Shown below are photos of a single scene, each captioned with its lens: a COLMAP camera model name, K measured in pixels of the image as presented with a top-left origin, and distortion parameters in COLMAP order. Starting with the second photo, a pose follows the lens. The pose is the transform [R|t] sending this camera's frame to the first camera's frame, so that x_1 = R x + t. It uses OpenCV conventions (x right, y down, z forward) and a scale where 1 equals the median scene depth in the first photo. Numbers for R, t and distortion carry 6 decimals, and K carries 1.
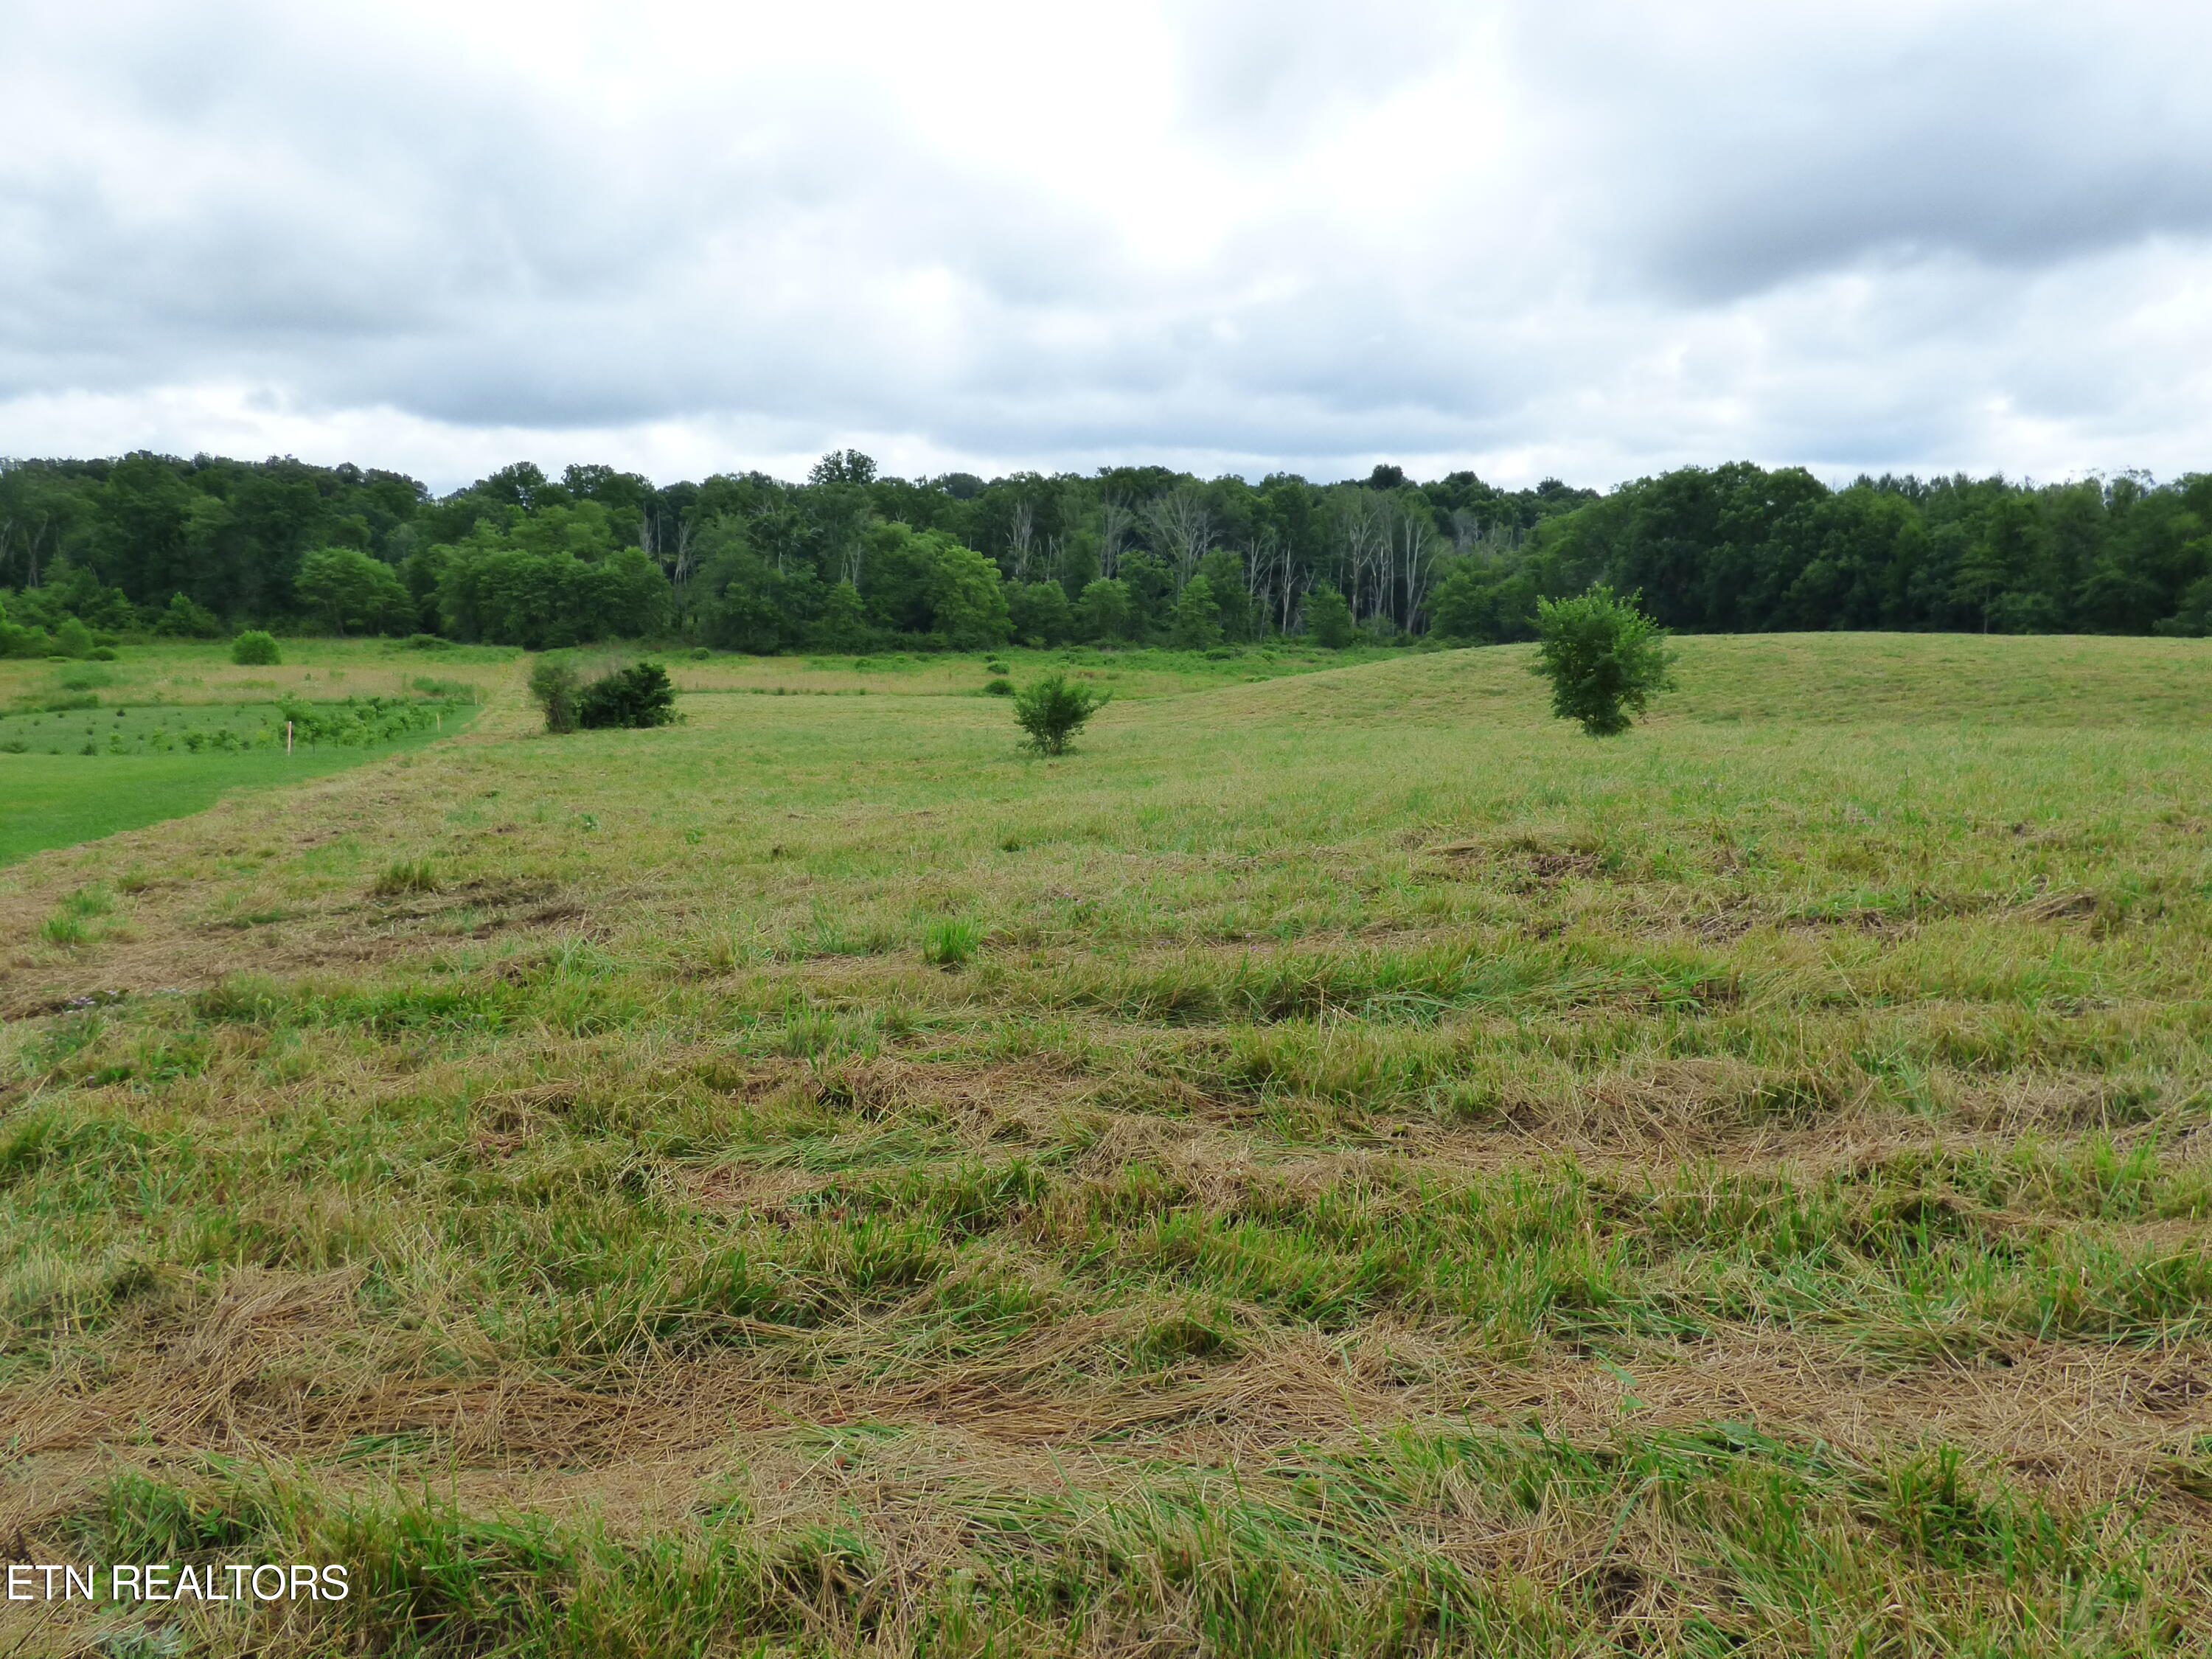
lens RADIAL K [[1337.9, 0, 1106.6], [0, 1337.9, 826.2], [0, 0, 1]] dist [-0.021138, 0.003202]
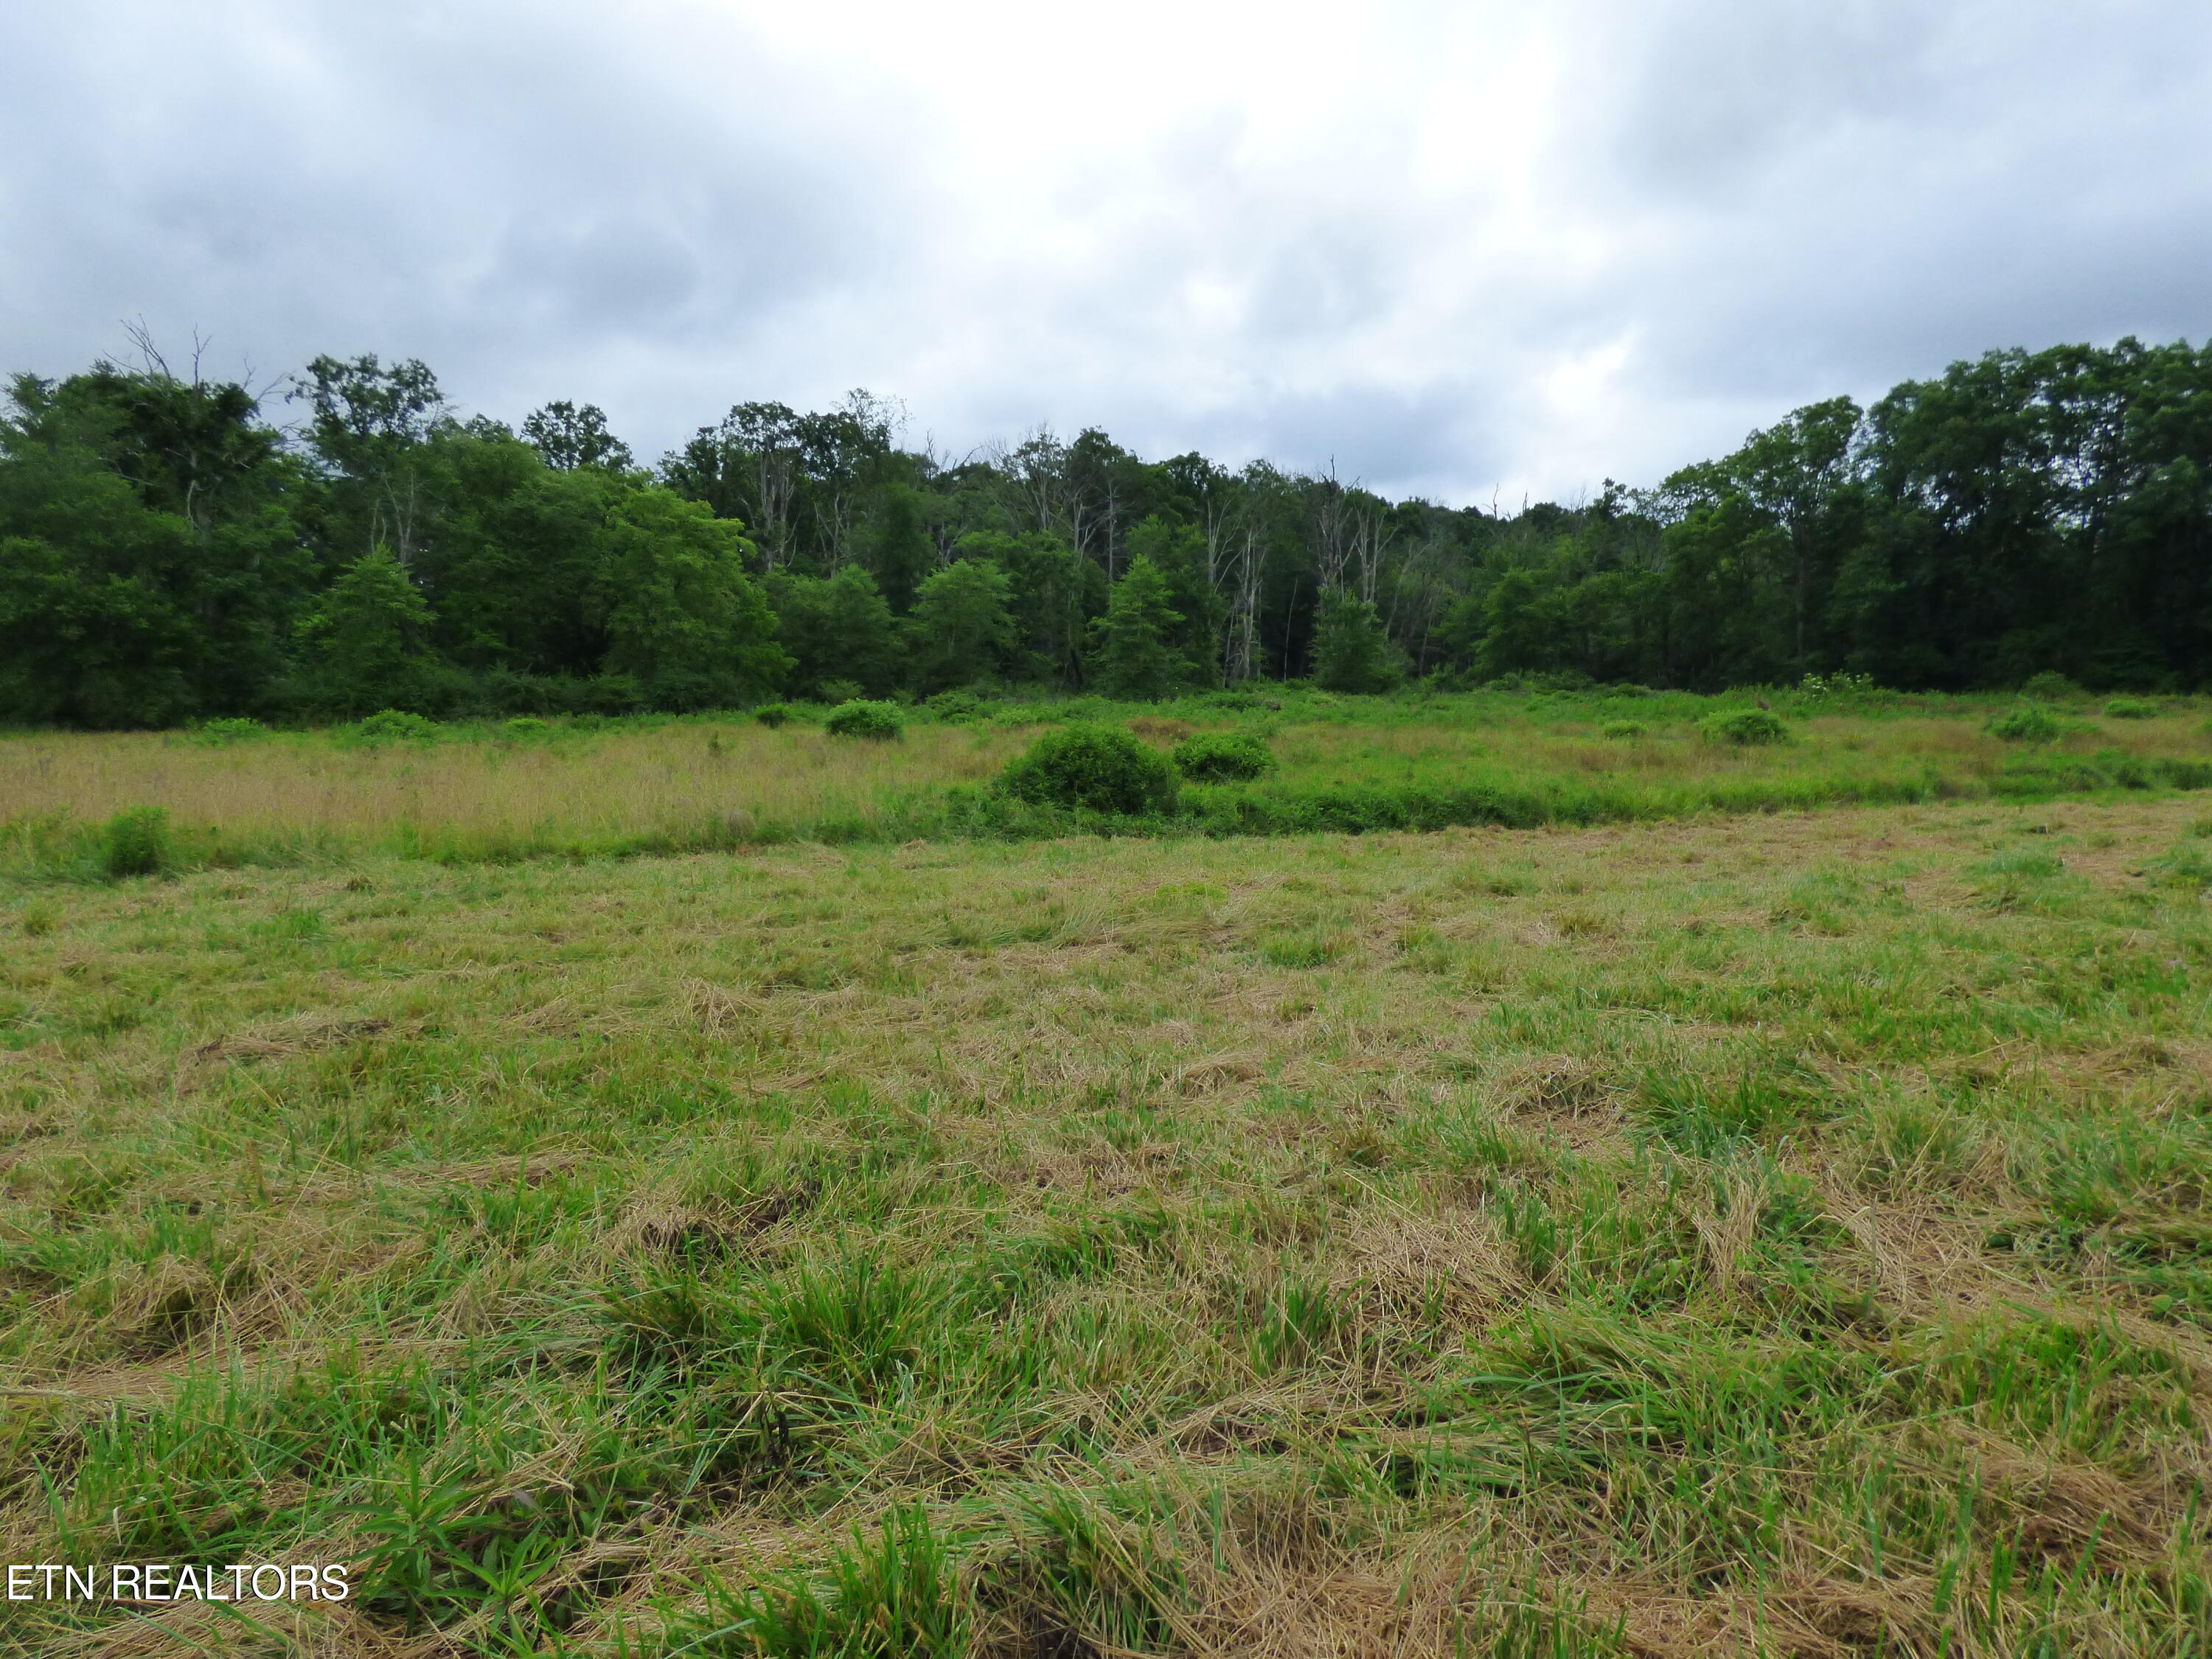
lens RADIAL K [[1337.9, 0, 1128.7], [0, 1337.9, 819.1], [0, 0, 1]] dist [-0.021138, 0.003202]
pose [[0.967633, -0.053235, 0.246684, -0.324653], [0.071591, 0.995245, -0.066040, -0.244360], [-0.241996, 0.081563, 0.966843, 2.348731]]
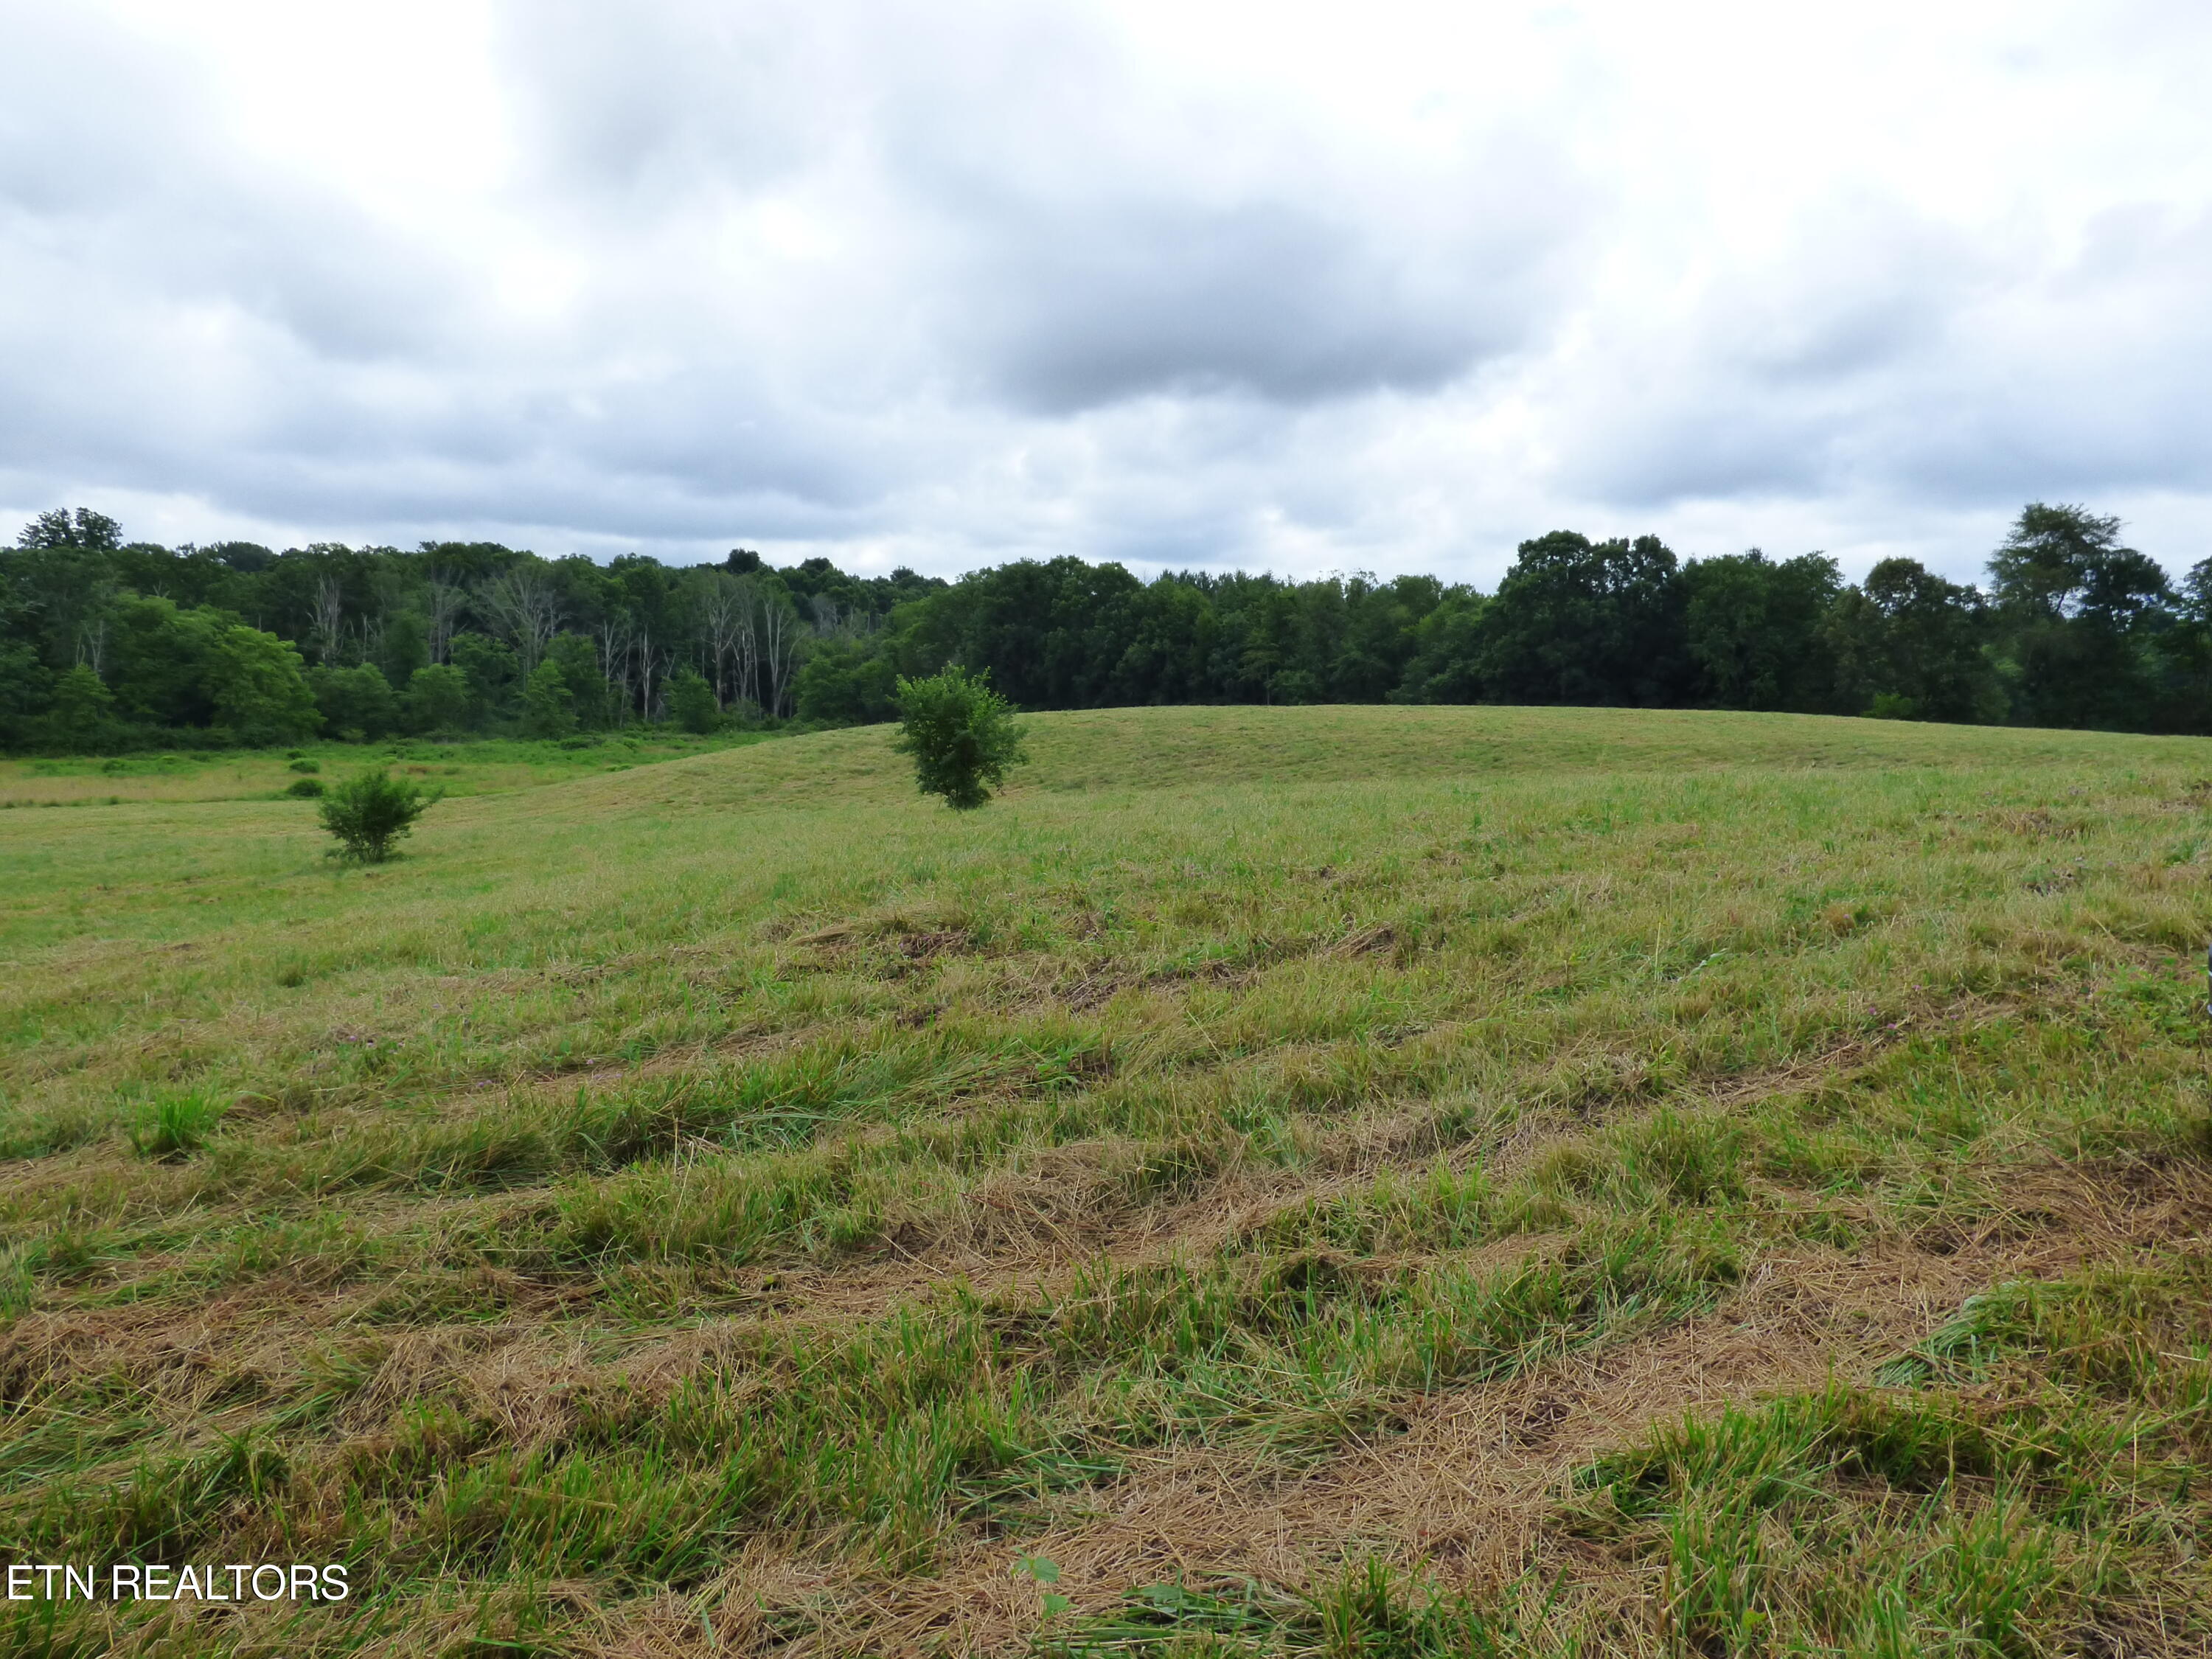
lens RADIAL K [[1337.9, 0, 1115.2], [0, 1337.9, 815.4], [0, 0, 1]] dist [-0.021138, 0.003202]
pose [[0.892405, -0.052133, 0.448215, 0.002204], [0.083029, 0.995315, -0.049546, -0.000363], [-0.443532, 0.081430, 0.892552, 0.005186]]
